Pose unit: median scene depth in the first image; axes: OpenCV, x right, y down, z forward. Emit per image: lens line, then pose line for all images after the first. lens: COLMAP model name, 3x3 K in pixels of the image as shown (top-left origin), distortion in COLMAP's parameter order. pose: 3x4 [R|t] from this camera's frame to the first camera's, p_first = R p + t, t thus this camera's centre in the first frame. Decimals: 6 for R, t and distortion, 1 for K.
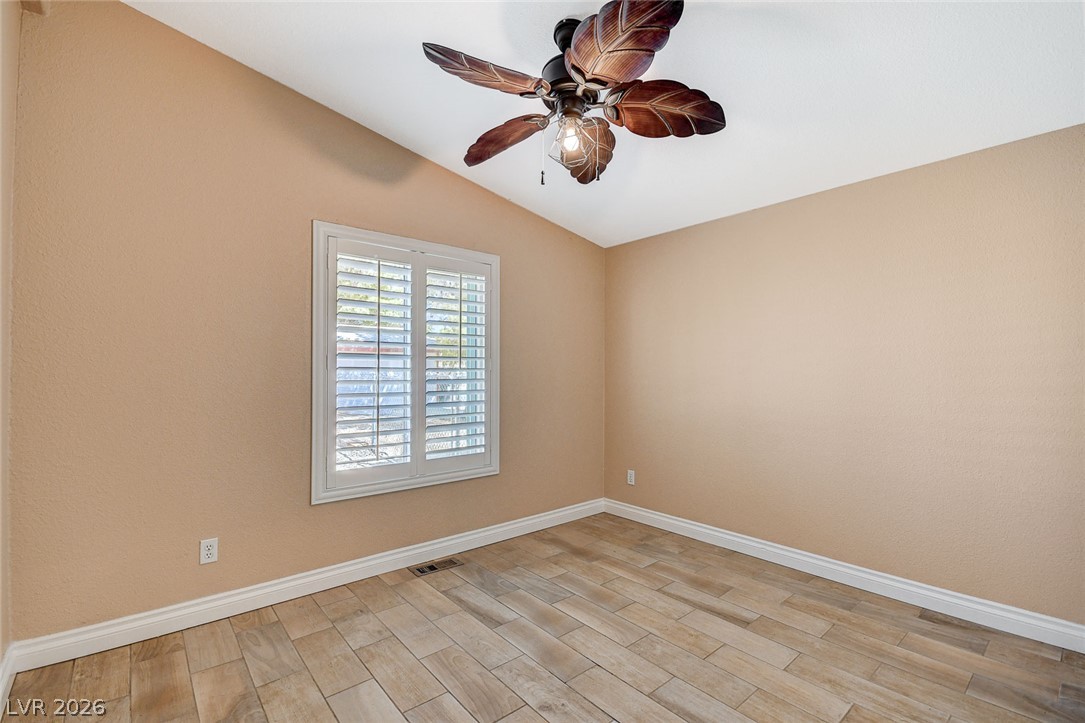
lens RADIAL K [[475.3, 0, 543.3], [0, 475.3, 366.0], [0, 0, 1]] dist [0.001798, -0.004568]
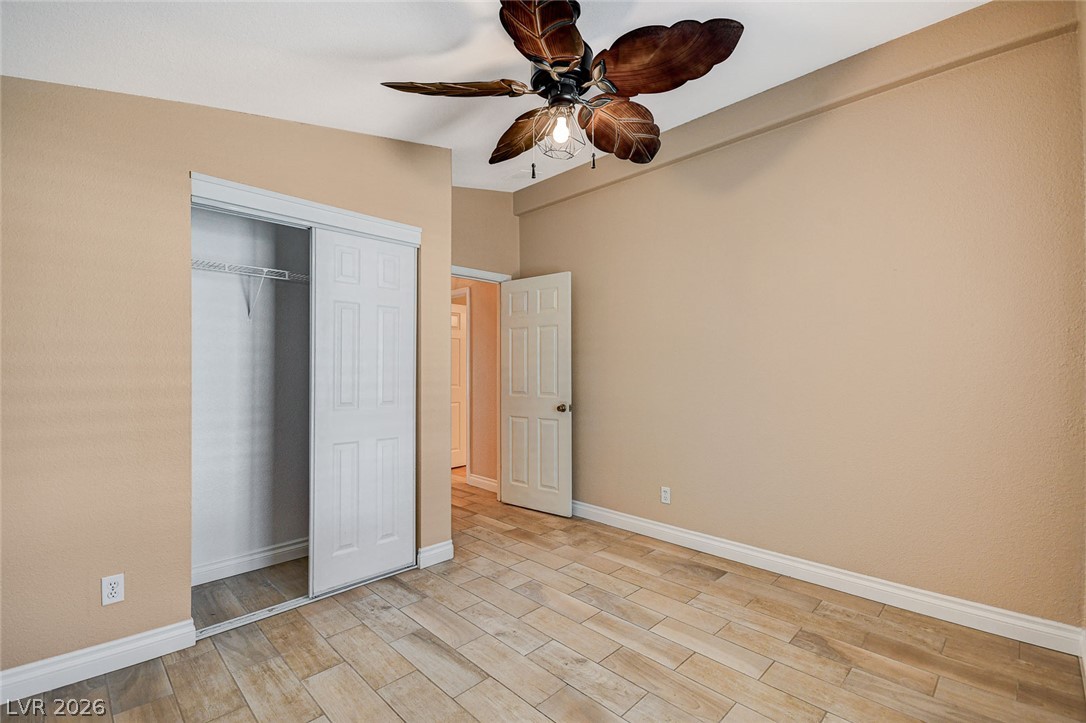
lens RADIAL K [[475.8, 0, 542.6], [0, 475.8, 364.0], [0, 0, 1]] dist [0.001798, -0.004568]
pose [[-0.996172, 0.000556, -0.087416, 0.184929], [0.002453, 0.999764, -0.021594, 0.010854], [0.087383, -0.021726, -0.995938, 2.003365]]
